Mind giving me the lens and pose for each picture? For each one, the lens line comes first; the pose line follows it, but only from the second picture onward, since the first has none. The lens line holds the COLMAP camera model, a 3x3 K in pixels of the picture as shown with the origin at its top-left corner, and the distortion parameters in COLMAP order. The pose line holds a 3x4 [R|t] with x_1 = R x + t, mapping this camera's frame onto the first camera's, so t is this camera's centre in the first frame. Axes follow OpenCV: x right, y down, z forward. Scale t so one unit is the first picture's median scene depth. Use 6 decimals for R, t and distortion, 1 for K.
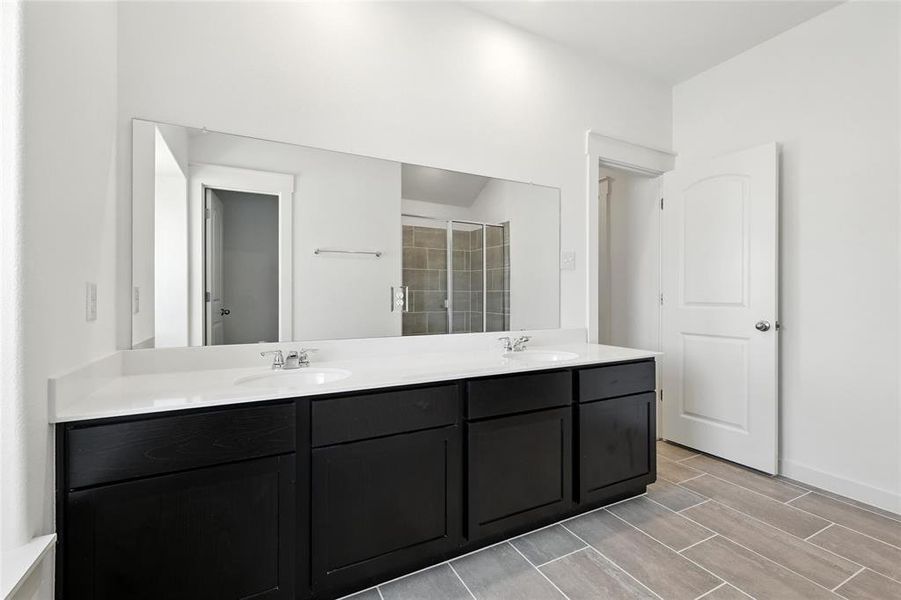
lens RADIAL K [[399.6, 0, 450.5], [0, 399.6, 298.6], [0, 0, 1]] dist [0.002794, 0.000676]
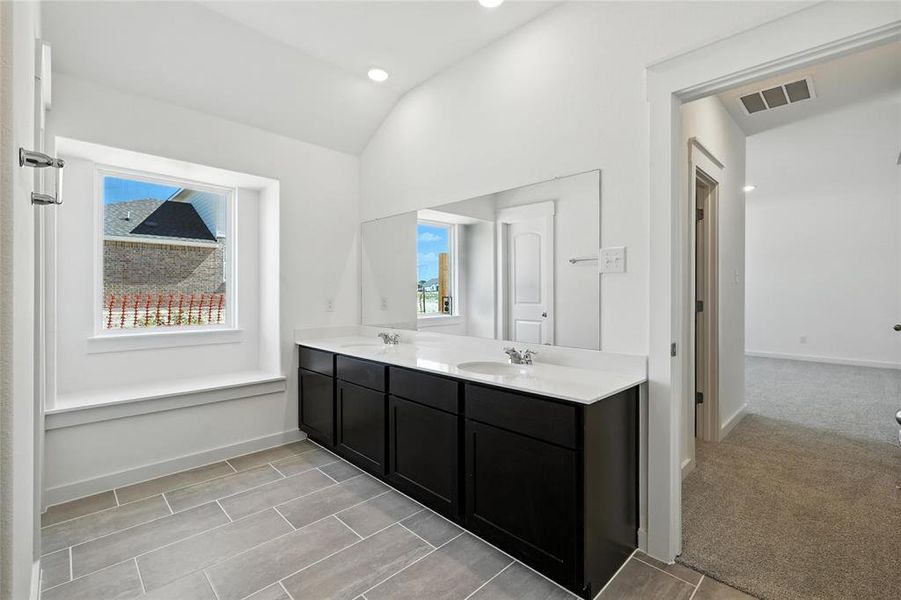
lens RADIAL K [[399.6, 0, 451.0], [0, 399.6, 292.9], [0, 0, 1]] dist [0.002794, 0.000676]
pose [[0.301355, 0.001930, -0.953510, 1.273632], [-0.014434, 0.999893, -0.002538, -0.042388], [0.953403, 0.014528, 0.301351, 0.670948]]
